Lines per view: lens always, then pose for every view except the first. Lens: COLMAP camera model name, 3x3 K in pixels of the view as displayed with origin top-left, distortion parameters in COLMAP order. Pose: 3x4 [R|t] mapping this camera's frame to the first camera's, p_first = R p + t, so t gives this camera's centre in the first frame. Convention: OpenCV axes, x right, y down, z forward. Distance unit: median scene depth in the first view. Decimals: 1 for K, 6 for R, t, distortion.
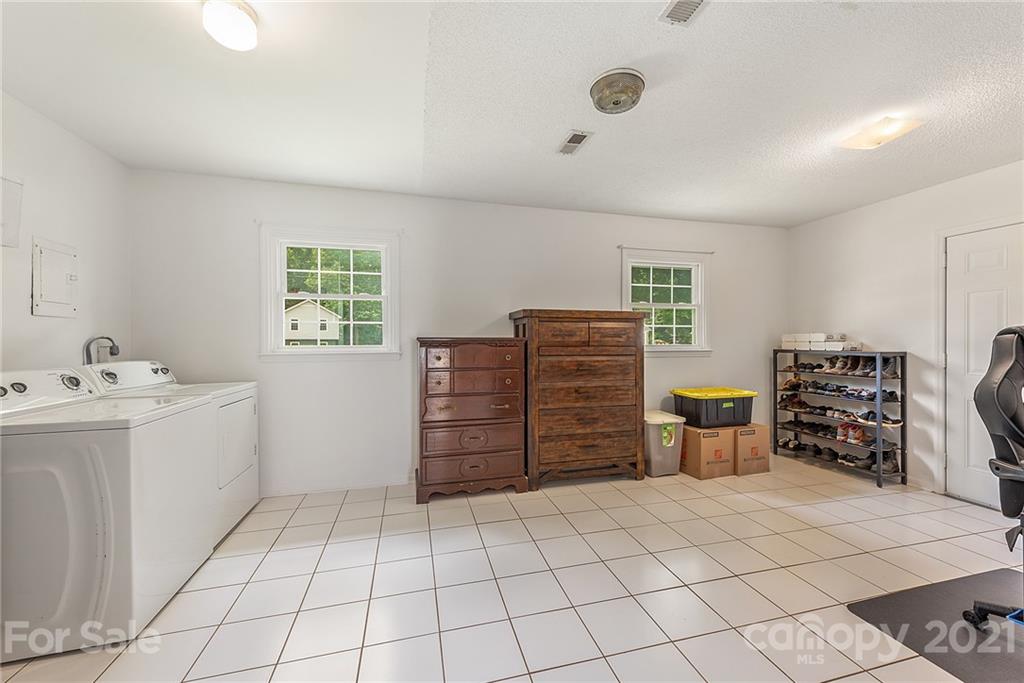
lens RADIAL K [[399.7, 0, 513.4], [0, 399.7, 339.2], [0, 0, 1]] dist [0.012326, -0.000015]
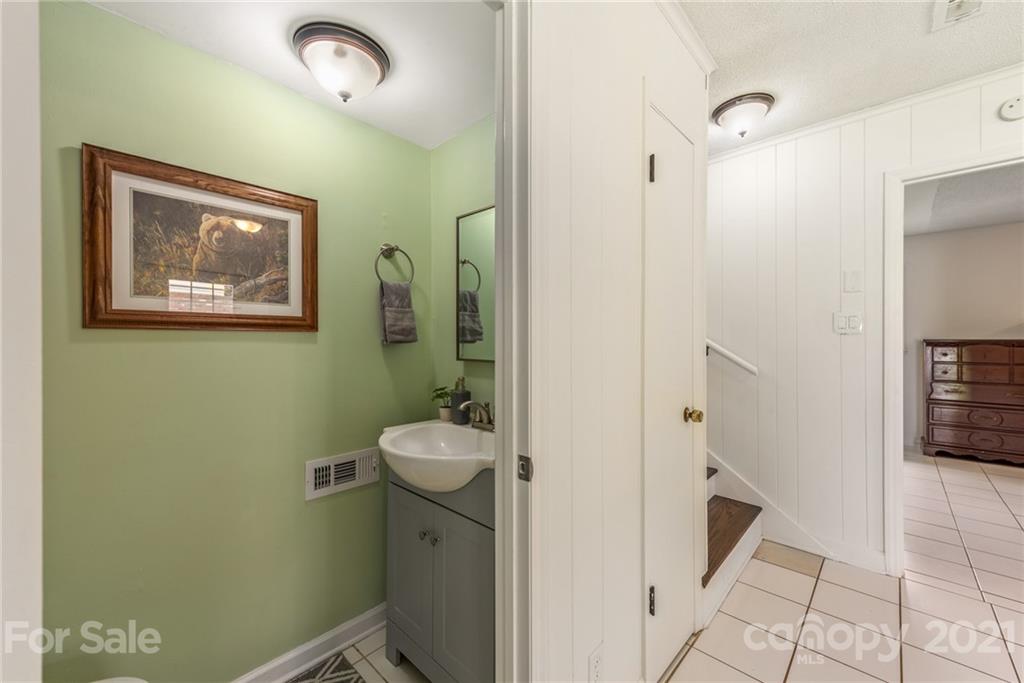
lens RADIAL K [[399.7, 0, 516.0], [0, 399.7, 337.6], [0, 0, 1]] dist [0.012326, -0.000015]
pose [[0.523841, -0.001884, -0.851814, 0.225613], [-0.000015, 0.999998, -0.002221, -0.007327], [0.851816, 0.001177, 0.523840, -0.977816]]
